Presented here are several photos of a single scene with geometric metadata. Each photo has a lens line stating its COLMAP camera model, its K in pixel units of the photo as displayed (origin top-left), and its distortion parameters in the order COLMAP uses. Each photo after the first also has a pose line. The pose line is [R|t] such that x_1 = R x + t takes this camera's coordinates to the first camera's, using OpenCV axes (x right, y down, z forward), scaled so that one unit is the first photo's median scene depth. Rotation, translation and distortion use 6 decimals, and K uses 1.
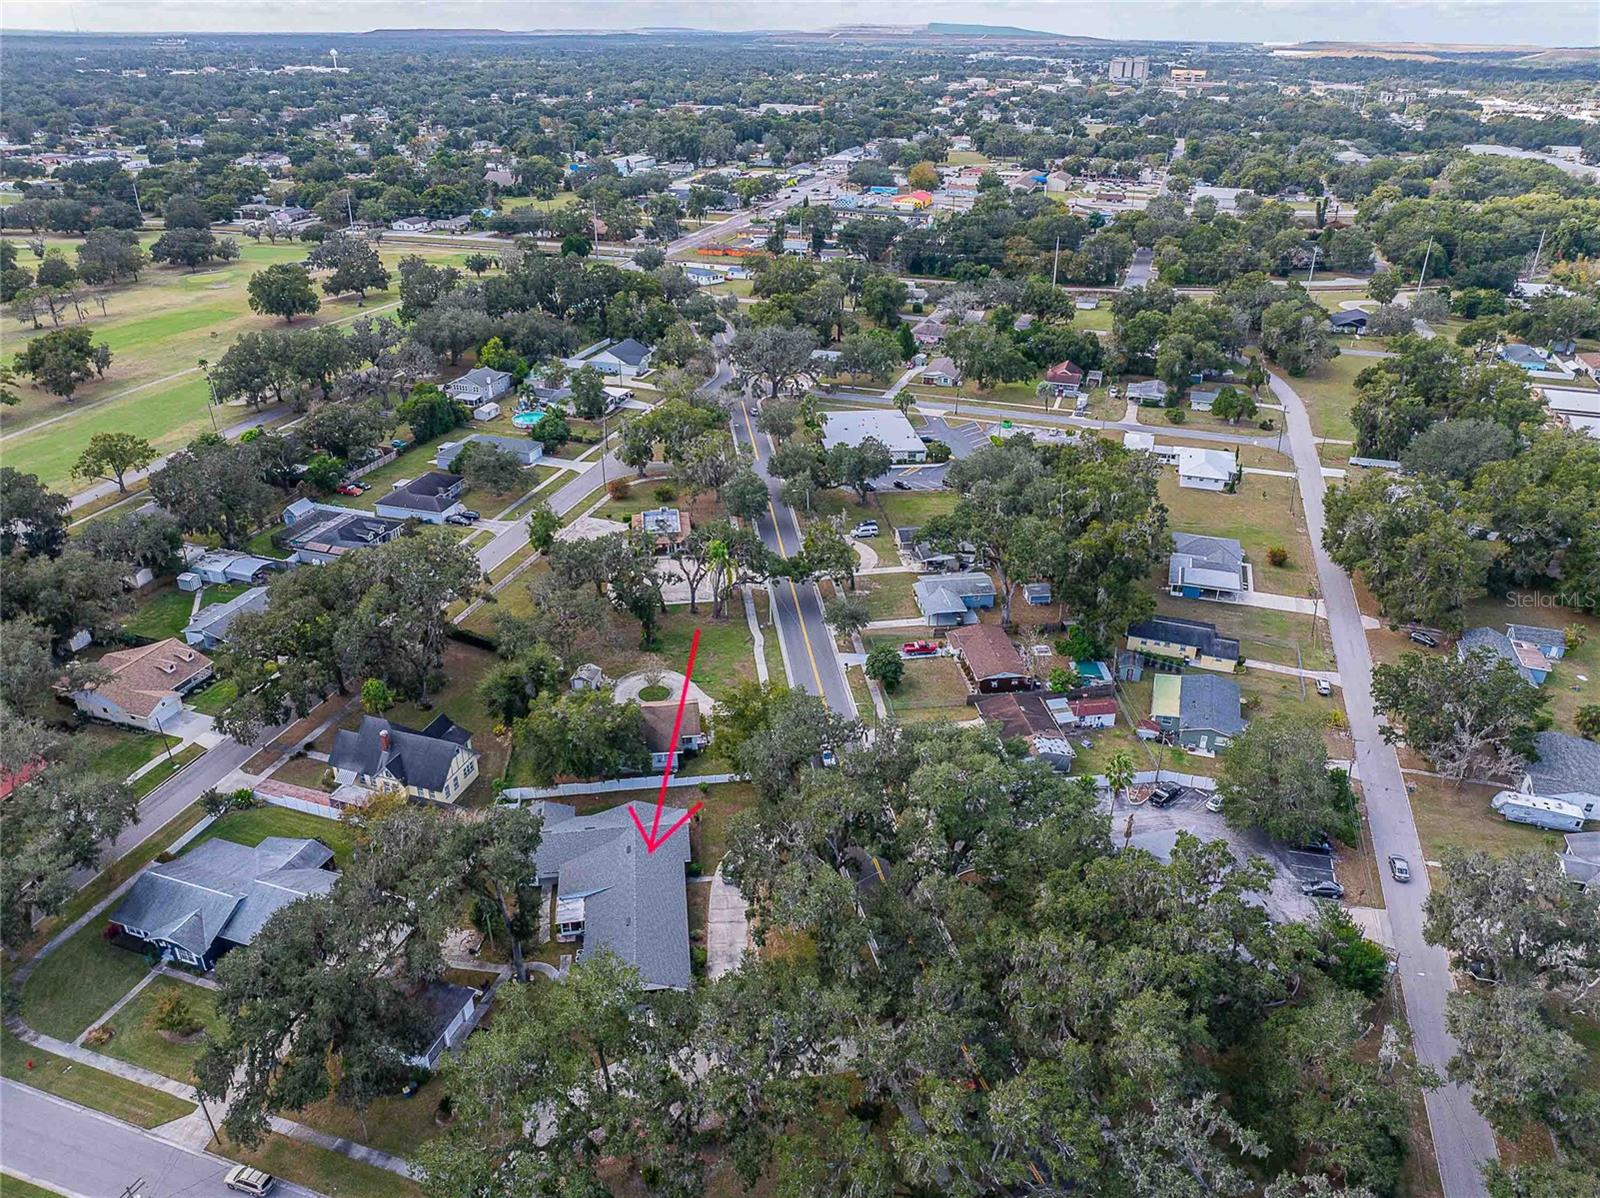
lens RADIAL K [[1131.6, 0, 805.5], [0, 1131.6, 565.1], [0, 0, 1]] dist [-0.001401, -0.010032]
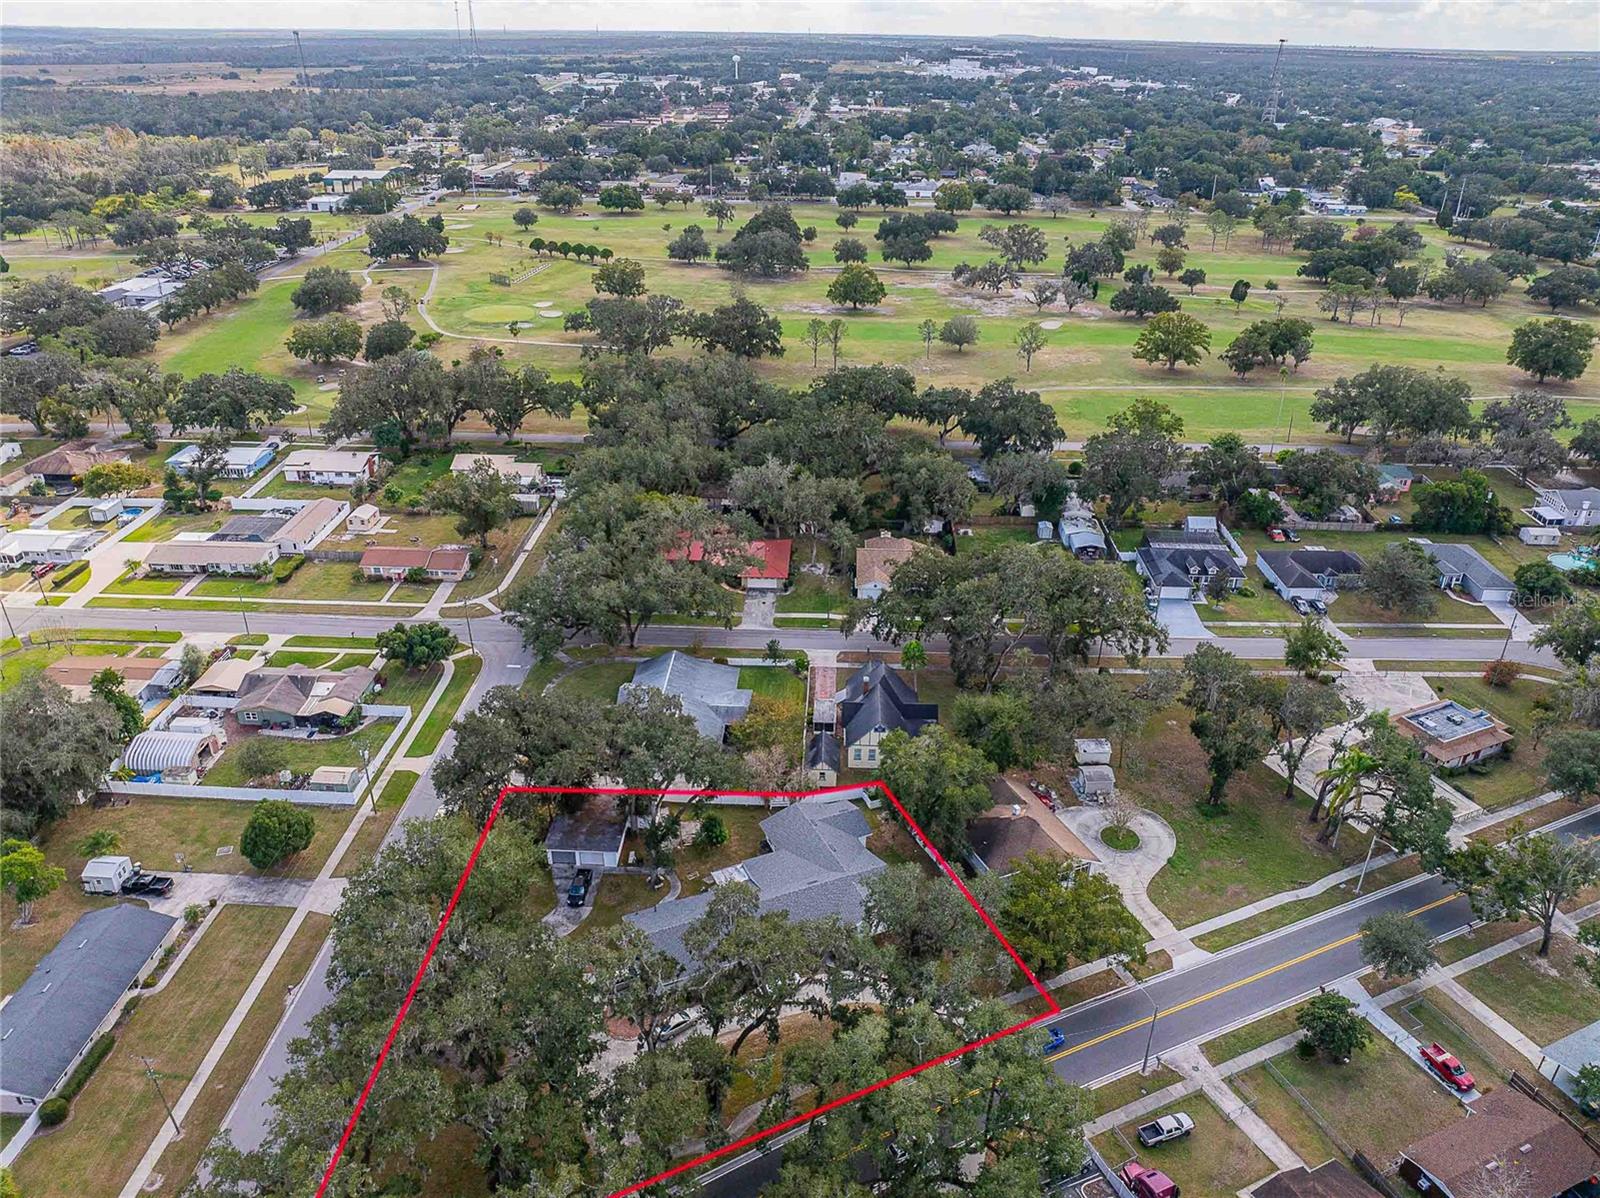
lens RADIAL K [[1131.6, 0, 805.5], [0, 1131.6, 565.1], [0, 0, 1]] dist [-0.001401, -0.010032]
pose [[0.278855, 0.414118, -0.866456, 0.329258], [-0.429726, 0.860683, 0.273058, -0.138780], [0.858822, 0.296195, 0.417963, 0.291136]]
